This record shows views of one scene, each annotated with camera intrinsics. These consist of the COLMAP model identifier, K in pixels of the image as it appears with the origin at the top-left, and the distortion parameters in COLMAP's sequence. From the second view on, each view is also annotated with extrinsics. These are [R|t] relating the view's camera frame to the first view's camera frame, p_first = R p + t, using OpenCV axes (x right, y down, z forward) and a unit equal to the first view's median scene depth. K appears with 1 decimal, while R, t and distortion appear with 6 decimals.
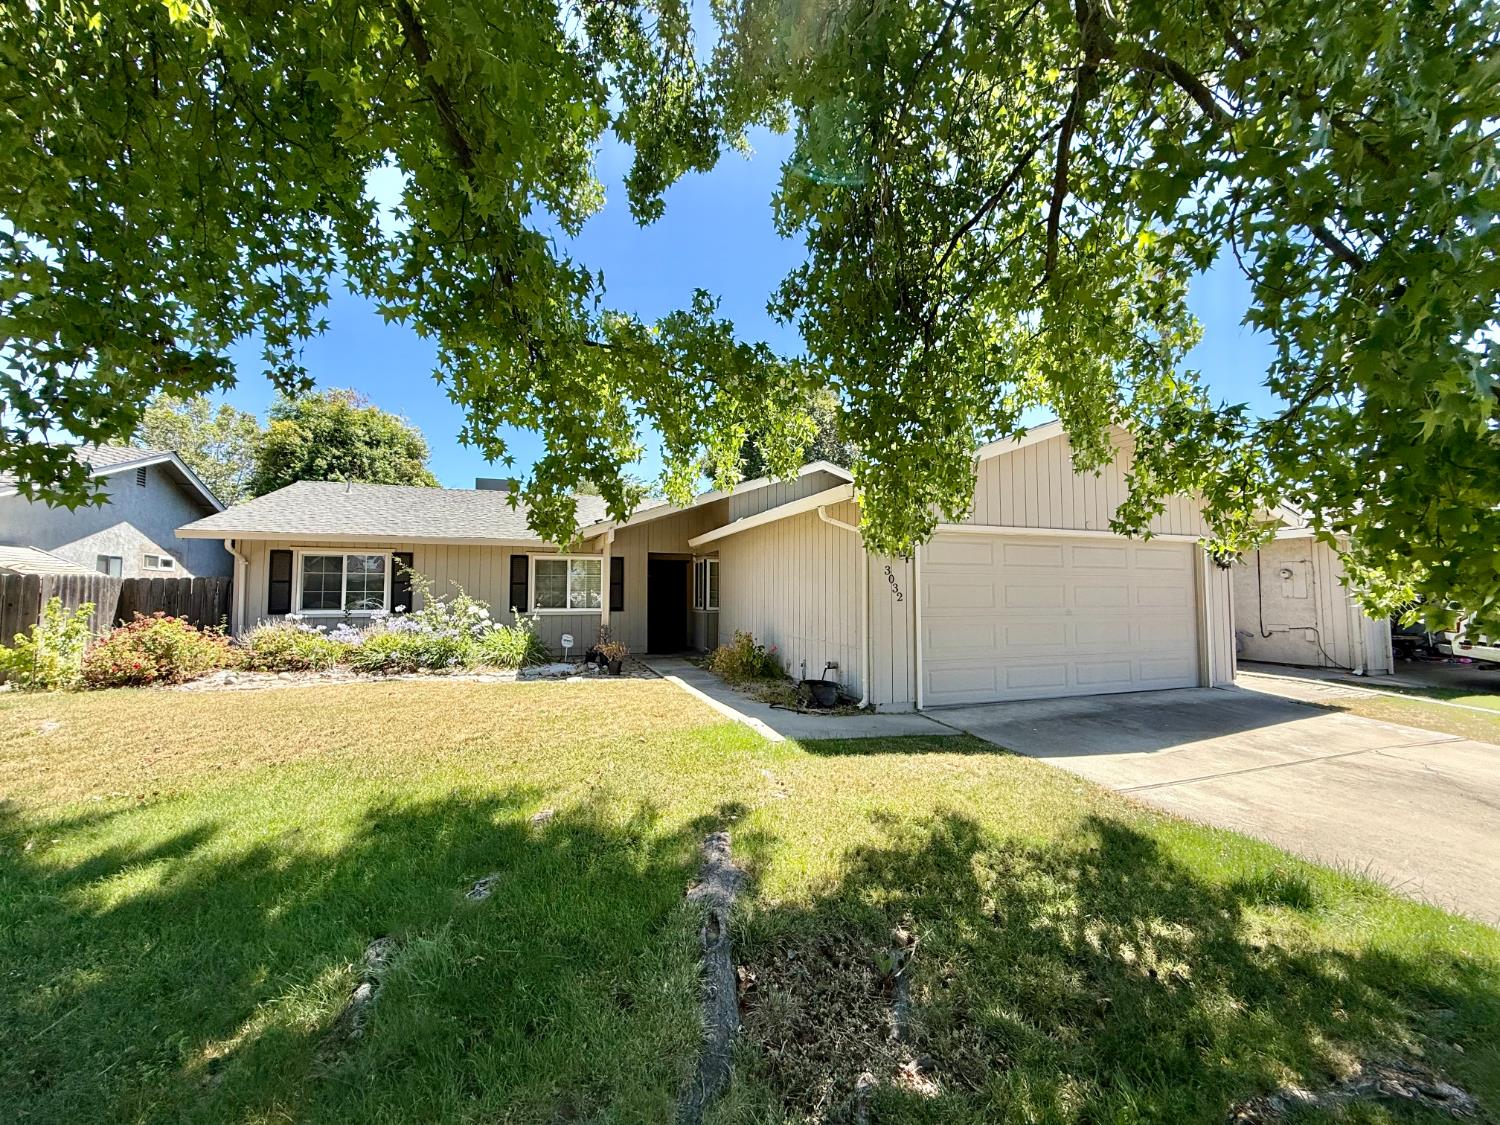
lens RADIAL K [[597.3, 0, 746.2], [0, 597.3, 562.1], [0, 0, 1]] dist [0.000486, 0.000694]
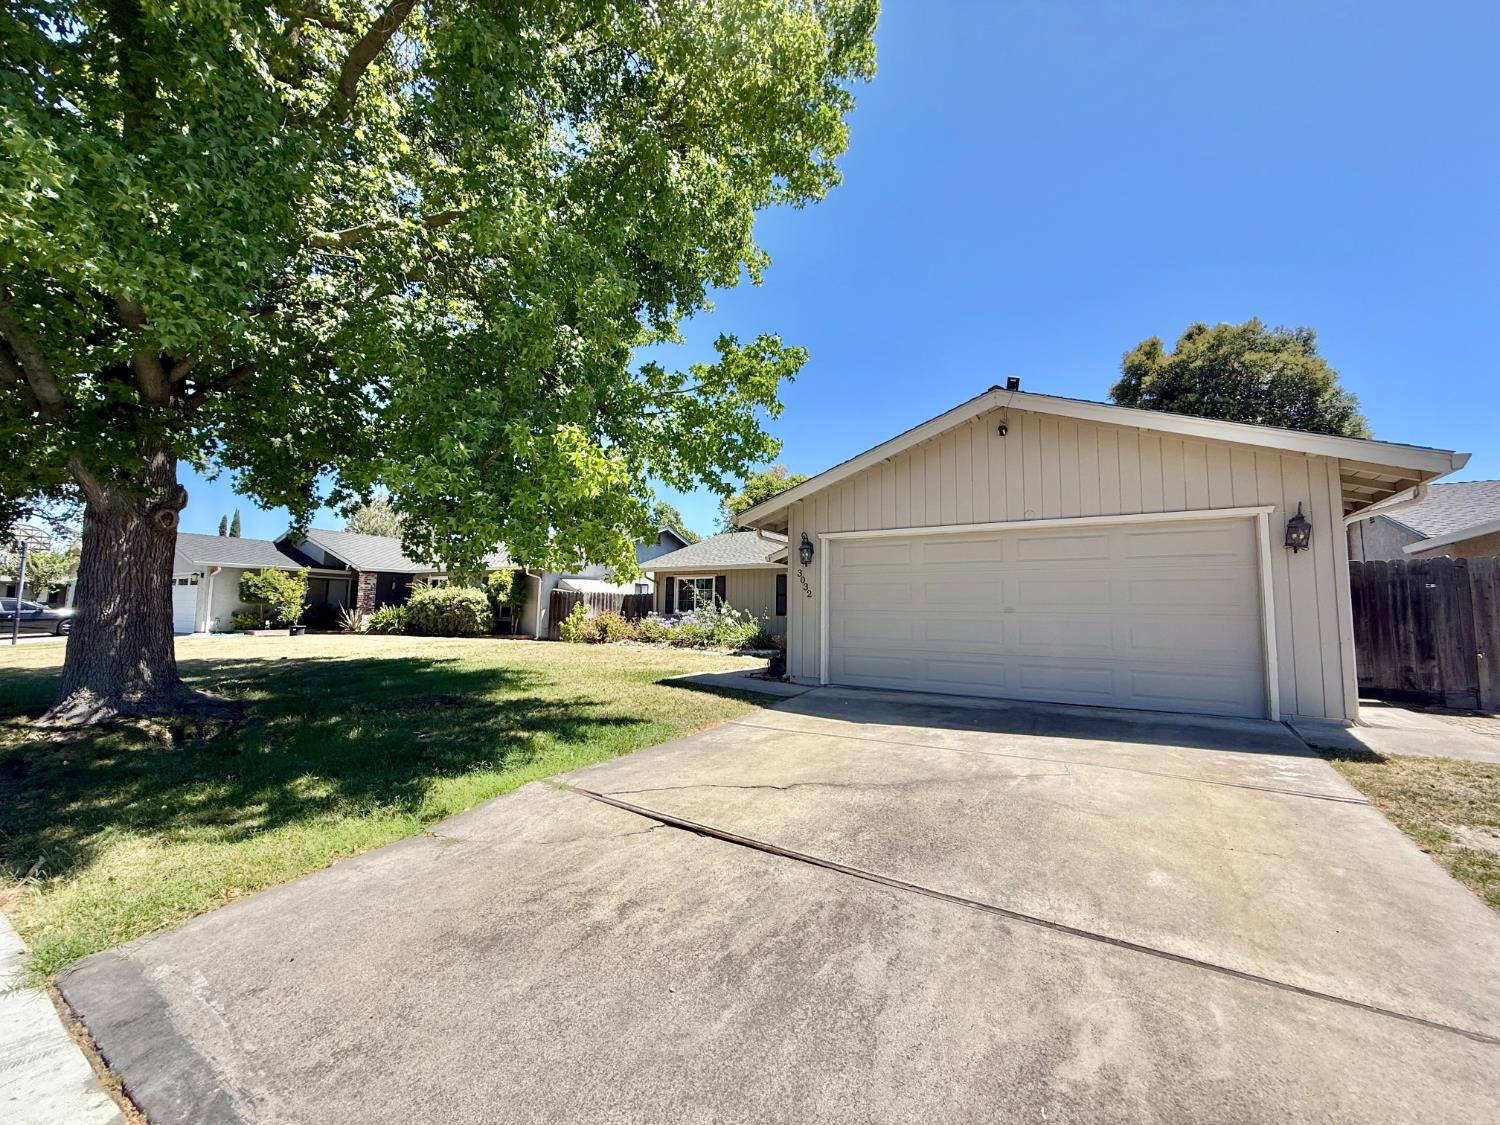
lens RADIAL K [[597.3, 0, 746.2], [0, 597.3, 562.1], [0, 0, 1]] dist [0.000486, 0.000694]
pose [[0.630585, -0.058271, -0.773929, 0.821956], [0.025818, 0.998201, -0.054120, 0.040447], [0.775690, 0.014146, 0.630955, 0.065280]]
